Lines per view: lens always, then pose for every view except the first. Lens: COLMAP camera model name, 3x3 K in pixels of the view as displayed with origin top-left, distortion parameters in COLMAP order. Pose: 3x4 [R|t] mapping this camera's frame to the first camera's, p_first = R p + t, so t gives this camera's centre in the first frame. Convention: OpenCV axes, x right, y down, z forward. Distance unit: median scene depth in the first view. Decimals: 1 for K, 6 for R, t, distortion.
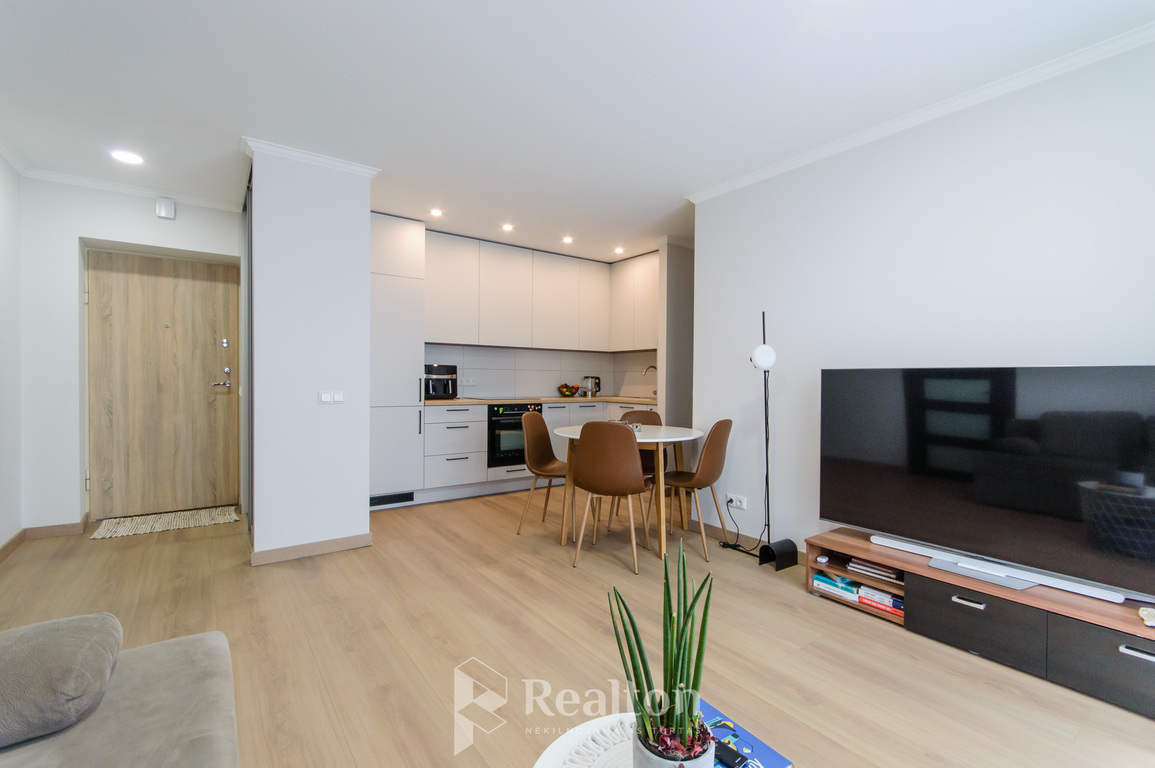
lens RADIAL K [[508.1, 0, 577.0], [0, 508.1, 380.8], [0, 0, 1]] dist [0.000157, -0.000001]
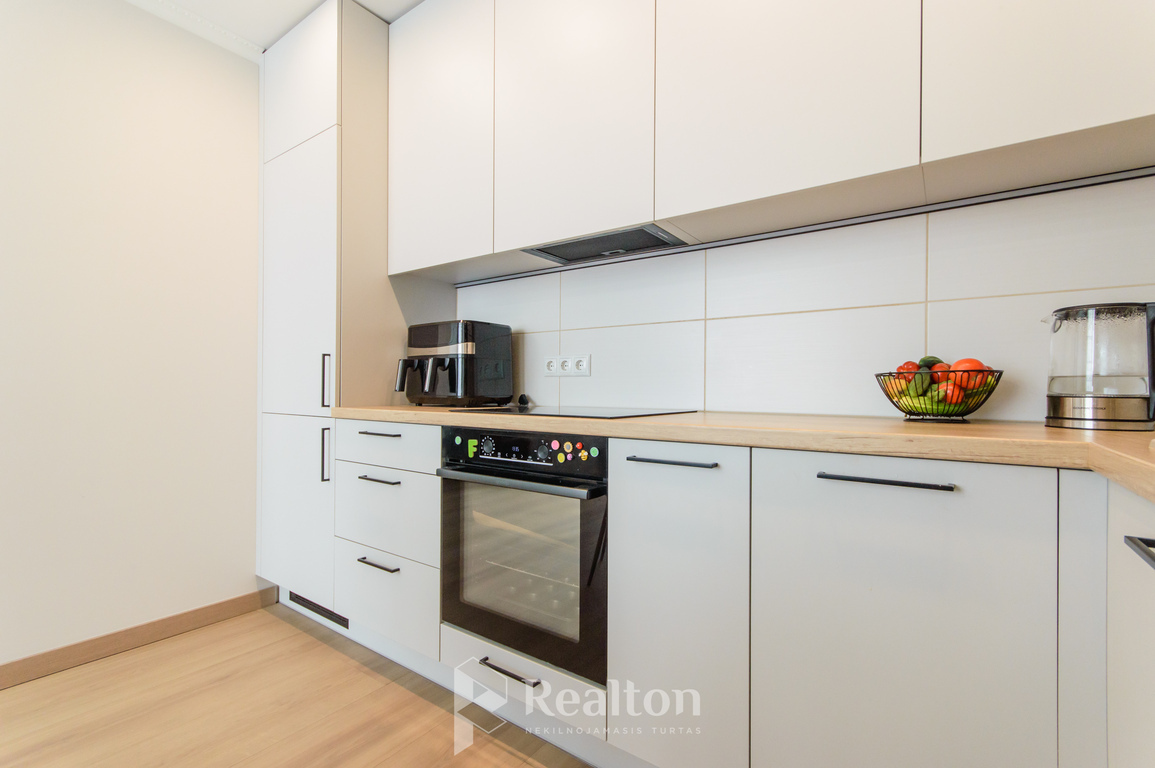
lens RADIAL K [[508.1, 0, 577.4], [0, 508.1, 389.6], [0, 0, 1]] dist [0.000157, -0.000001]
pose [[0.311953, -0.009980, -0.950045, 0.148646], [-0.009411, 0.999863, -0.013593, 0.026097], [0.950051, 0.013181, 0.311817, 0.920244]]
